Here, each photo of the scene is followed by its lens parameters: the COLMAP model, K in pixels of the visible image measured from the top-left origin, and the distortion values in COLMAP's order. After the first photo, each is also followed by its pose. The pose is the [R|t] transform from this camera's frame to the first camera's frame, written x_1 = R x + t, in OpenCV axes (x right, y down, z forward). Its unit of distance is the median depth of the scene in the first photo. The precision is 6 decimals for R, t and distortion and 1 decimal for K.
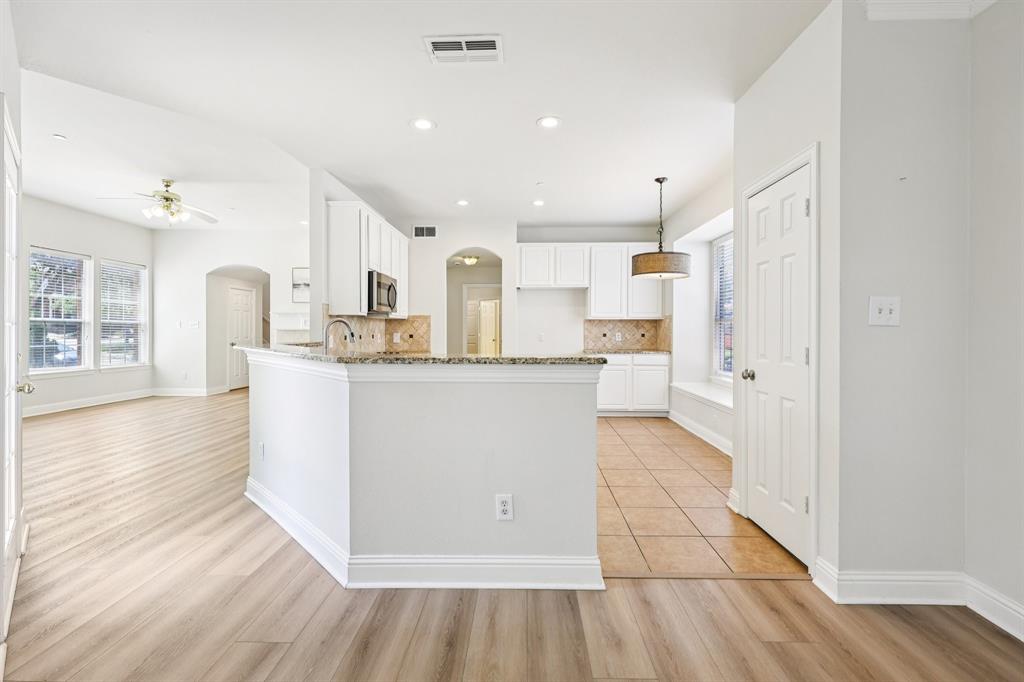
lens RADIAL K [[440.2, 0, 514.8], [0, 440.2, 335.2], [0, 0, 1]] dist [0.002023, 0.000186]
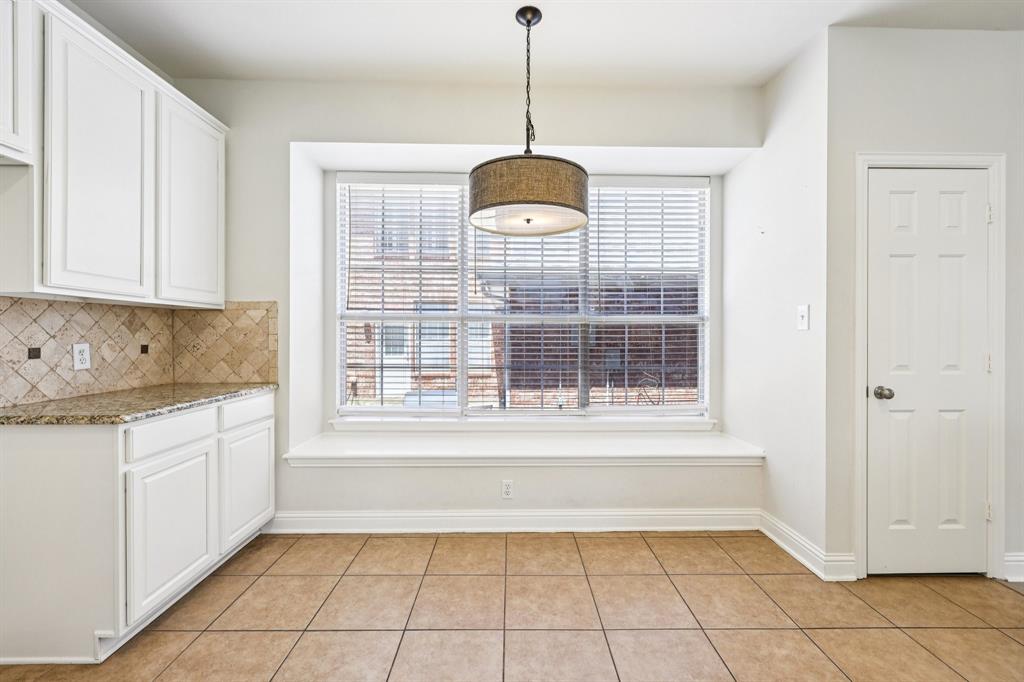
lens RADIAL K [[440.2, 0, 514.8], [0, 440.2, 335.2], [0, 0, 1]] dist [0.002023, 0.000186]
pose [[-0.050587, -0.002076, 0.998718, -0.102775], [0.009709, 0.999950, 0.002570, -0.010080], [-0.998672, 0.009826, -0.050564, 0.767912]]
